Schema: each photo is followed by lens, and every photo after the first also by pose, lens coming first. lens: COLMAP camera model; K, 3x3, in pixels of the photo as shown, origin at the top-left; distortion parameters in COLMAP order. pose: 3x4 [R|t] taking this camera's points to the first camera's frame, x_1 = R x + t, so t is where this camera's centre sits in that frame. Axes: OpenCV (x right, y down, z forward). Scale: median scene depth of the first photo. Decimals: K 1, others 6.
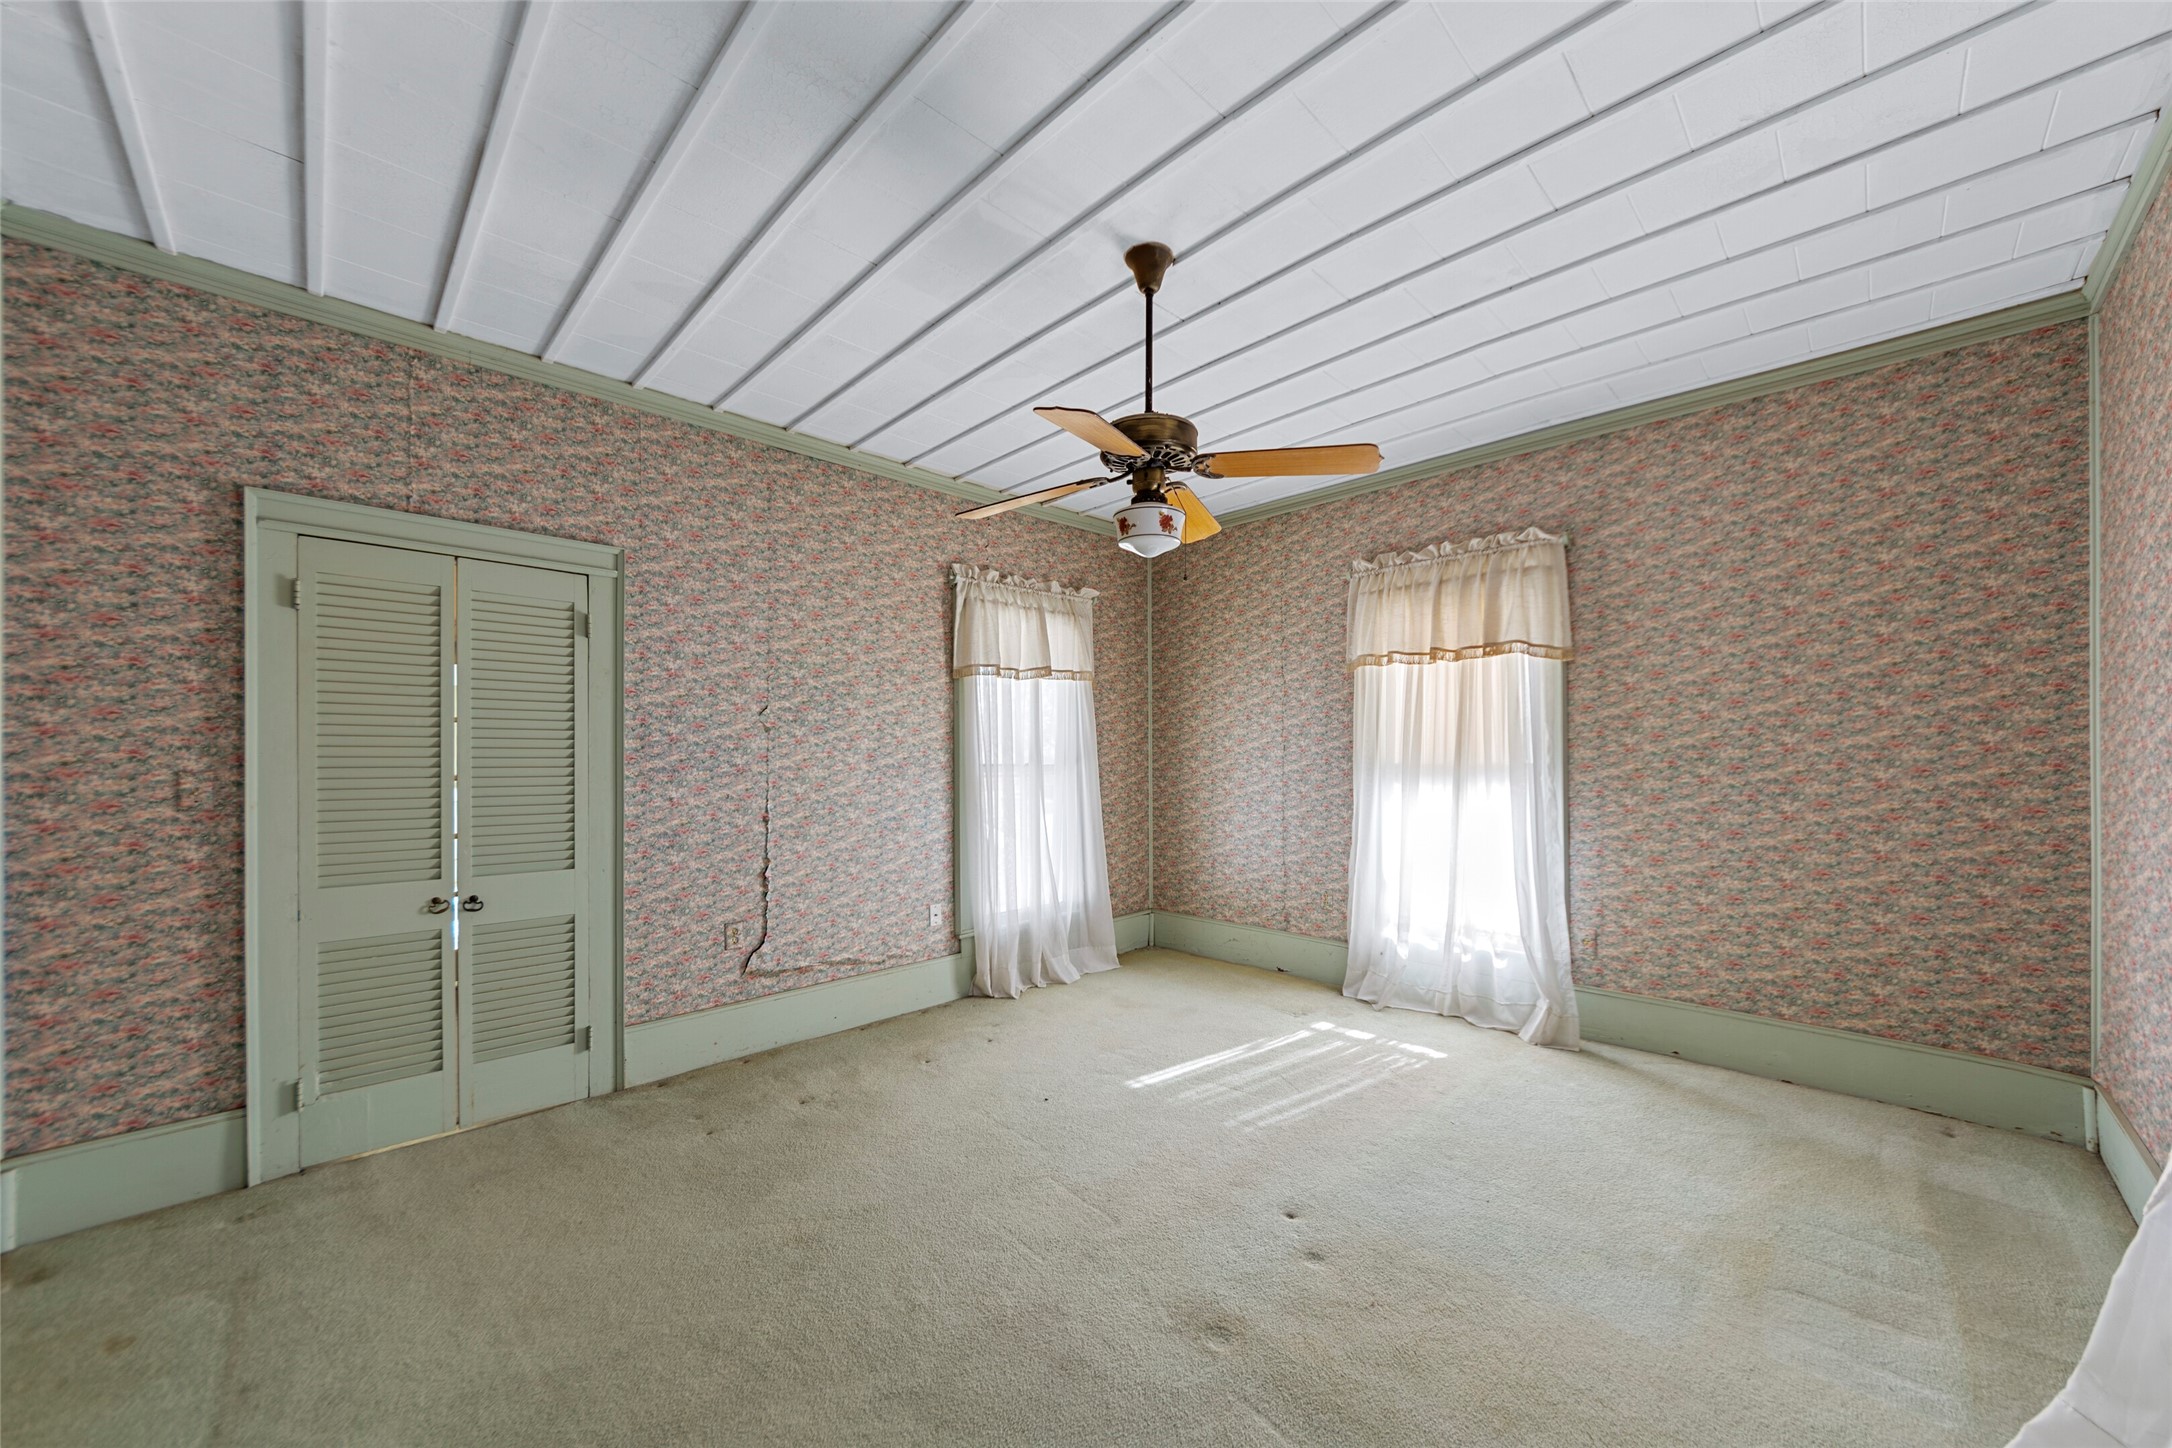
lens RADIAL K [[784.1, 0, 1093.7], [0, 784.1, 756.4], [0, 0, 1]] dist [0.001240, -0.003340]
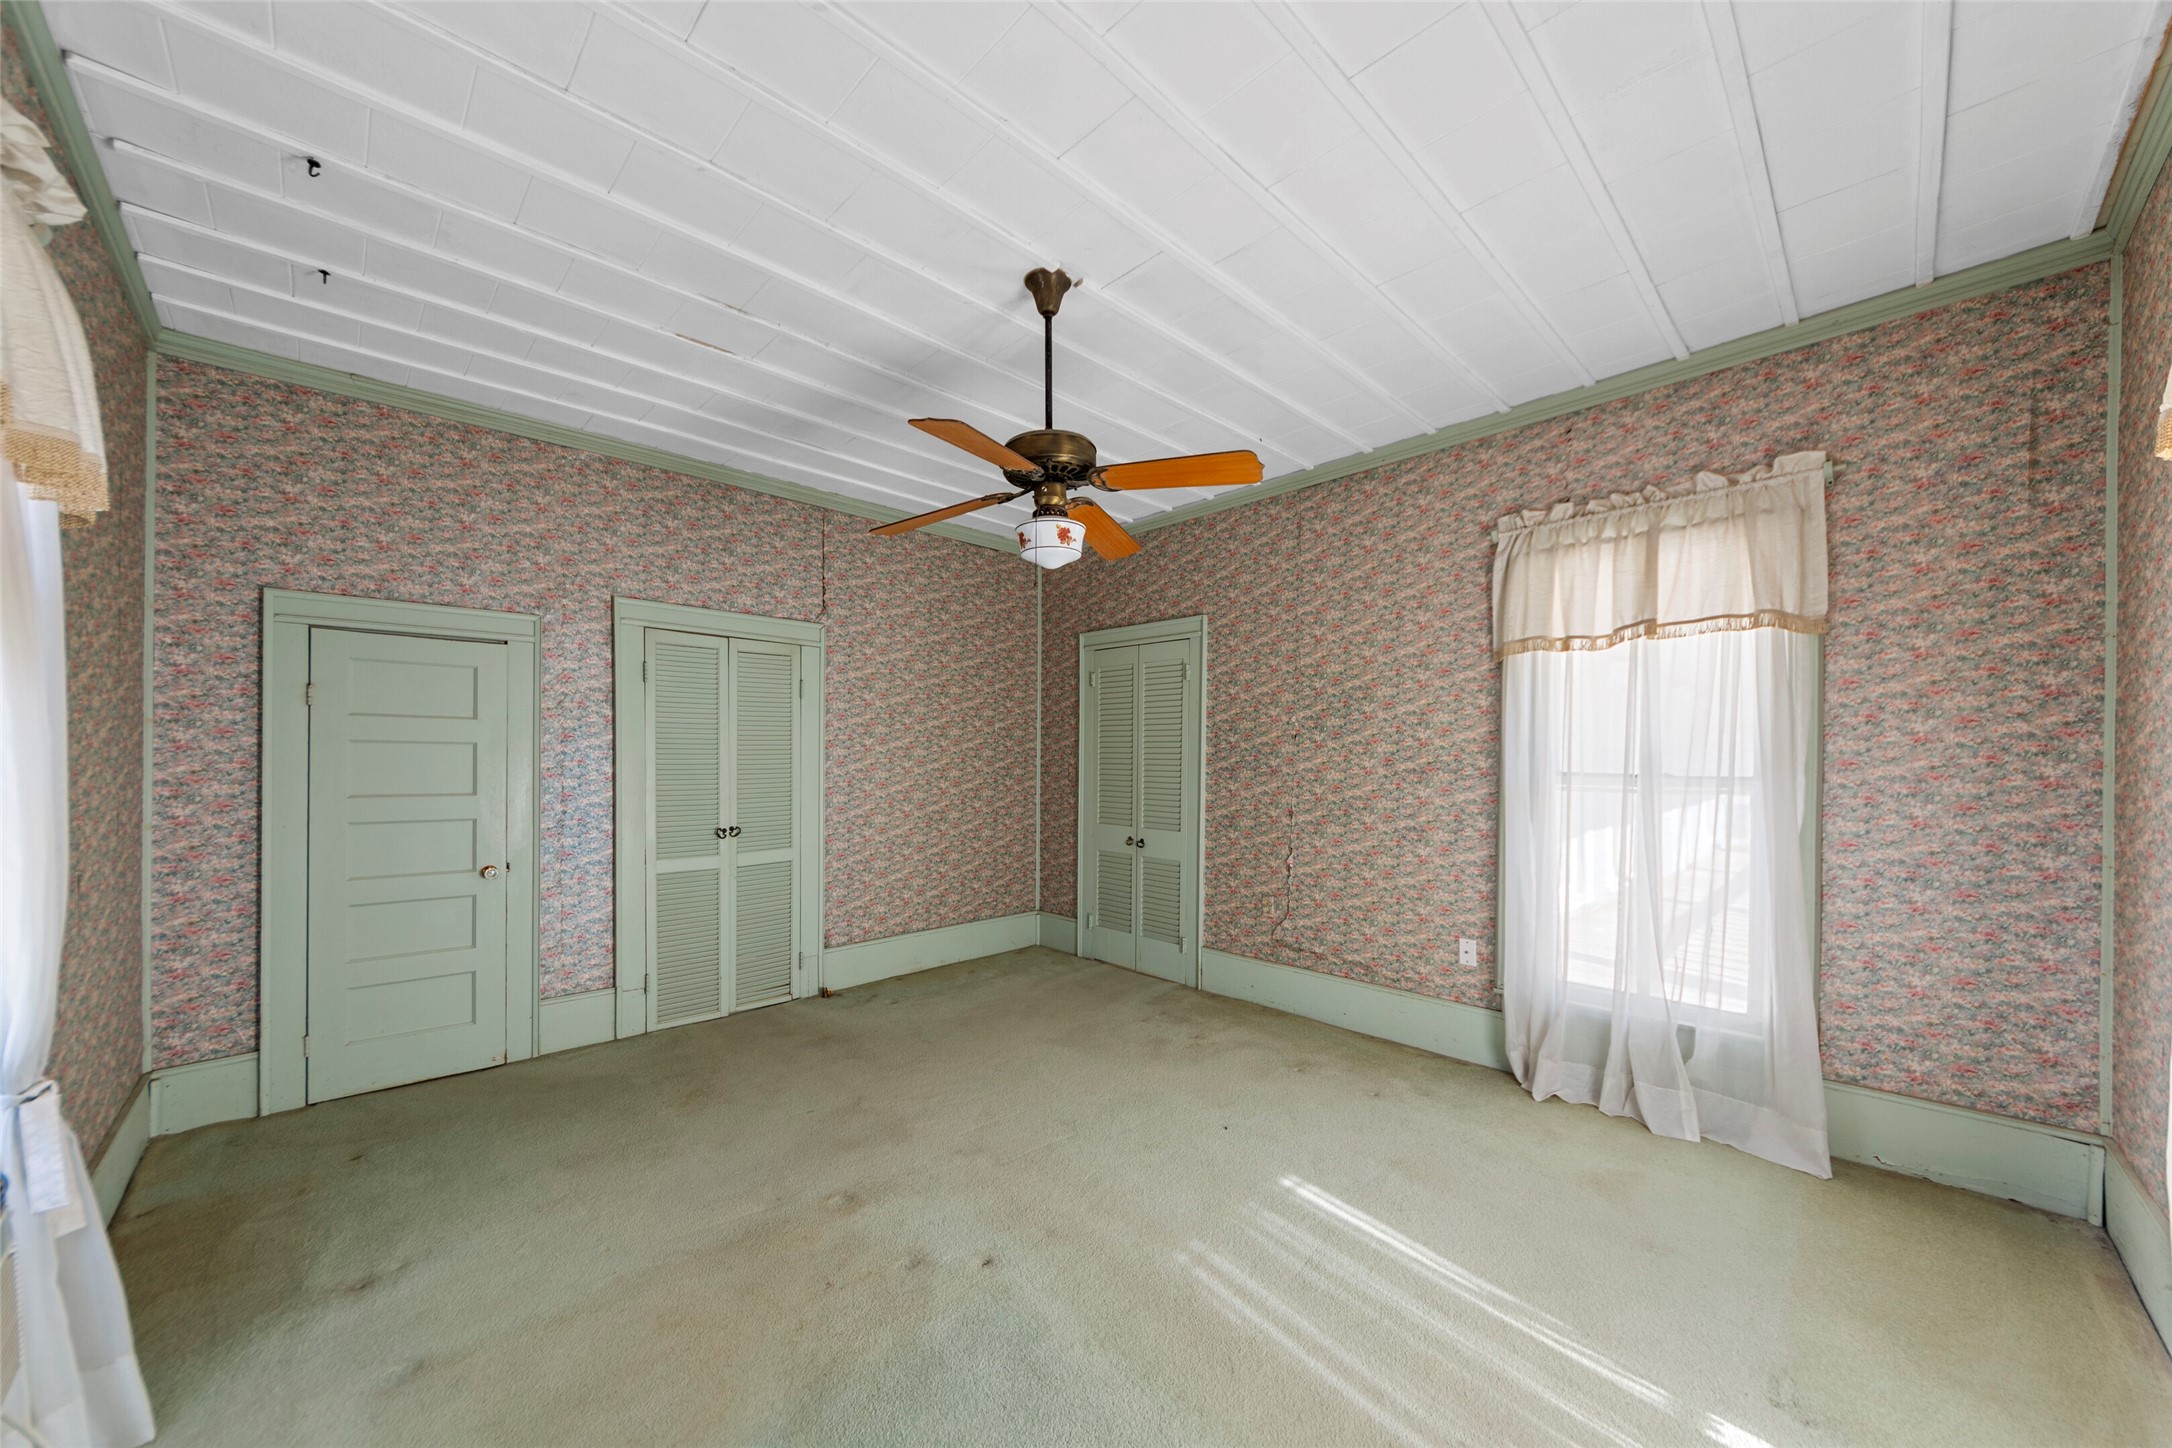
lens RADIAL K [[784.1, 0, 1093.7], [0, 784.1, 756.4], [0, 0, 1]] dist [0.001240, -0.003340]
pose [[-0.010013, 0.003170, -0.999945, 0.746120], [-0.003986, 0.999987, 0.003210, -0.007264], [0.999942, 0.004018, -0.010000, 0.721688]]
